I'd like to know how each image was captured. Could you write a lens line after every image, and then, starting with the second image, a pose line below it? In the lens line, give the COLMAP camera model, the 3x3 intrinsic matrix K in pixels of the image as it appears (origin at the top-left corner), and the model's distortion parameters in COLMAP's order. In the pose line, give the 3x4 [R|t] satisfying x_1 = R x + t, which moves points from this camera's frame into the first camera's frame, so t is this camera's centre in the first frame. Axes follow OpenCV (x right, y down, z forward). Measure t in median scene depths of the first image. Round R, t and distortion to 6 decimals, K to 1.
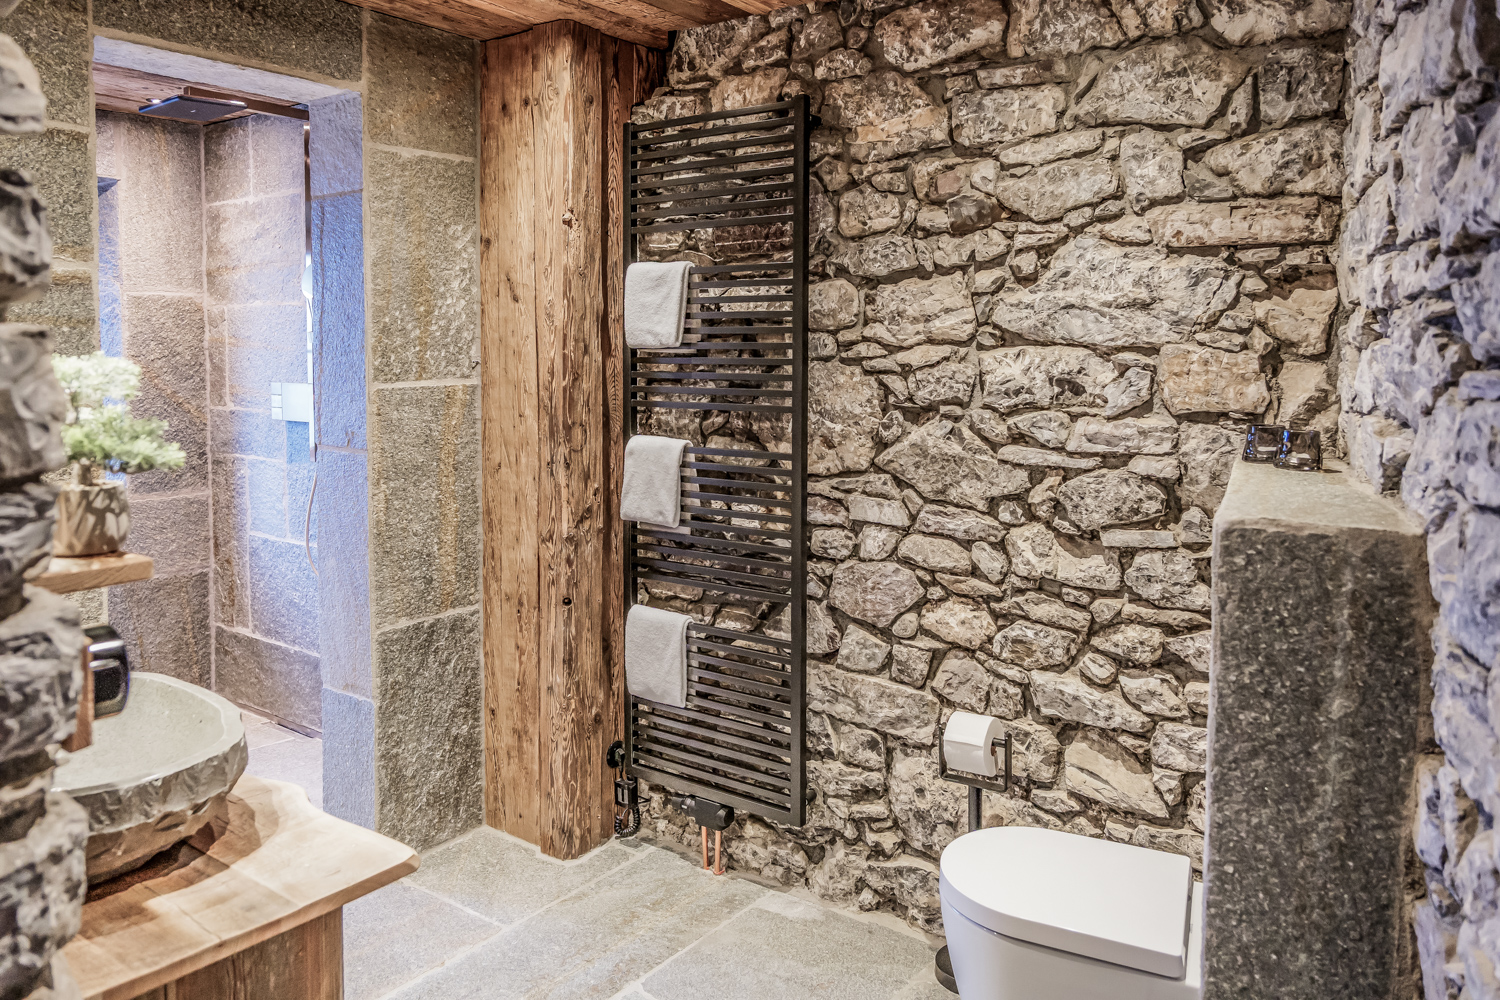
lens RADIAL K [[1195.5, 0, 747.8], [0, 1195.5, 494.3], [0, 0, 1]] dist [0.007912, 0.003536]
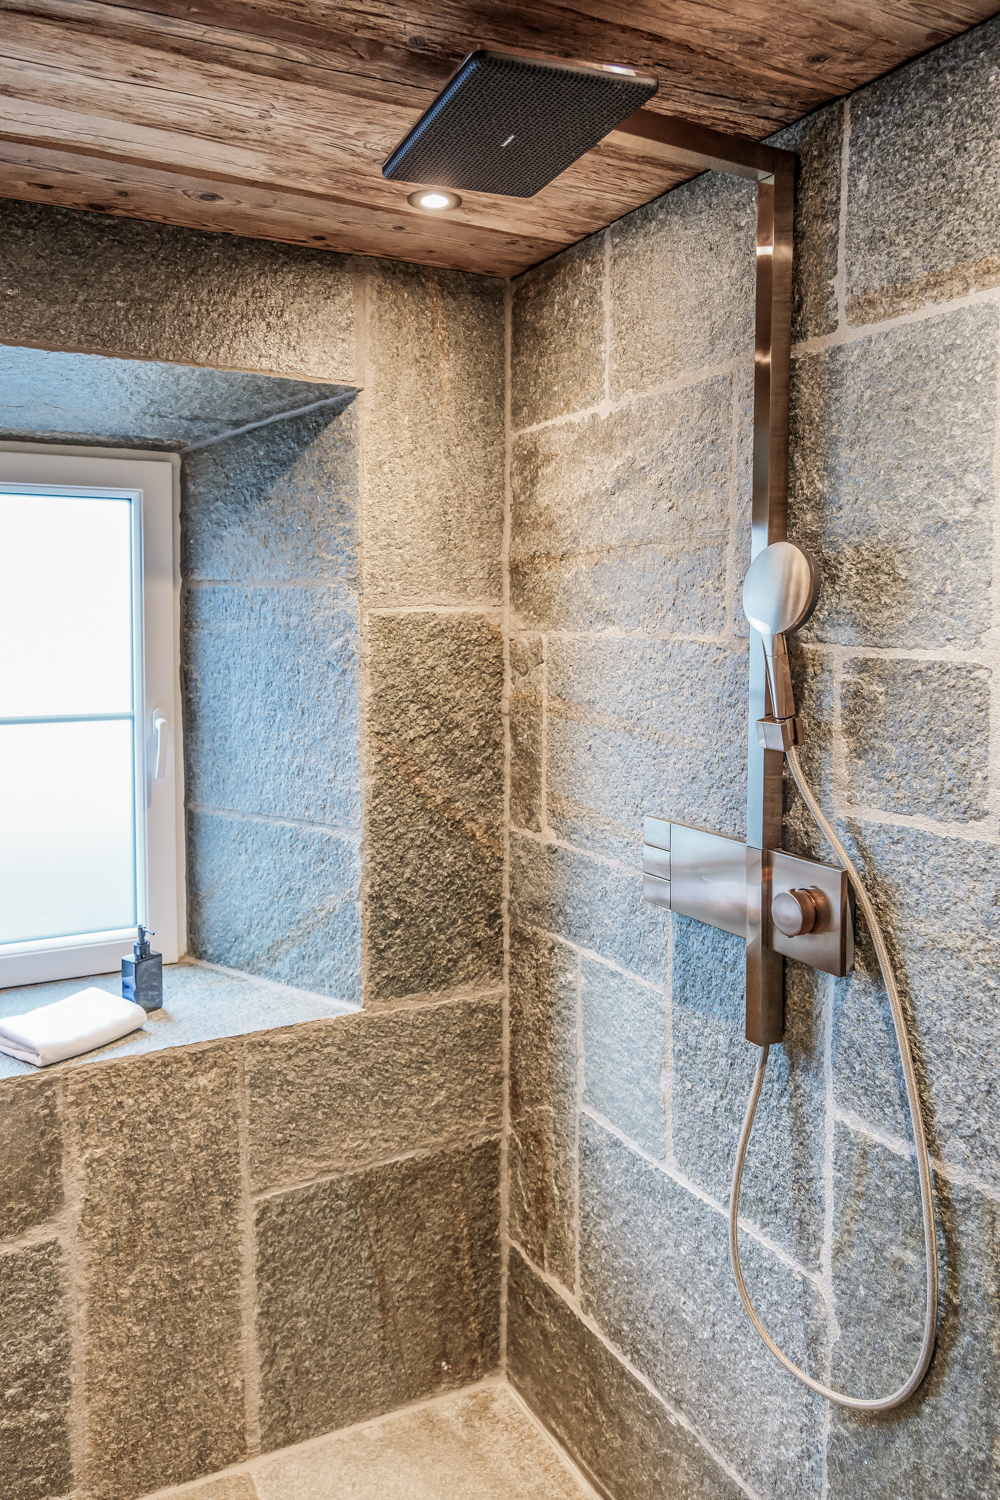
lens RADIAL K [[1195.5, 0, 503.0], [0, 1195.5, 748.4], [0, 0, 1]] dist [0.007912, 0.003536]
pose [[0.918114, 0.023425, -0.395623, -0.250728], [-0.022191, 0.999724, 0.007696, -0.111089], [0.395694, 0.001713, 0.918381, 0.530102]]
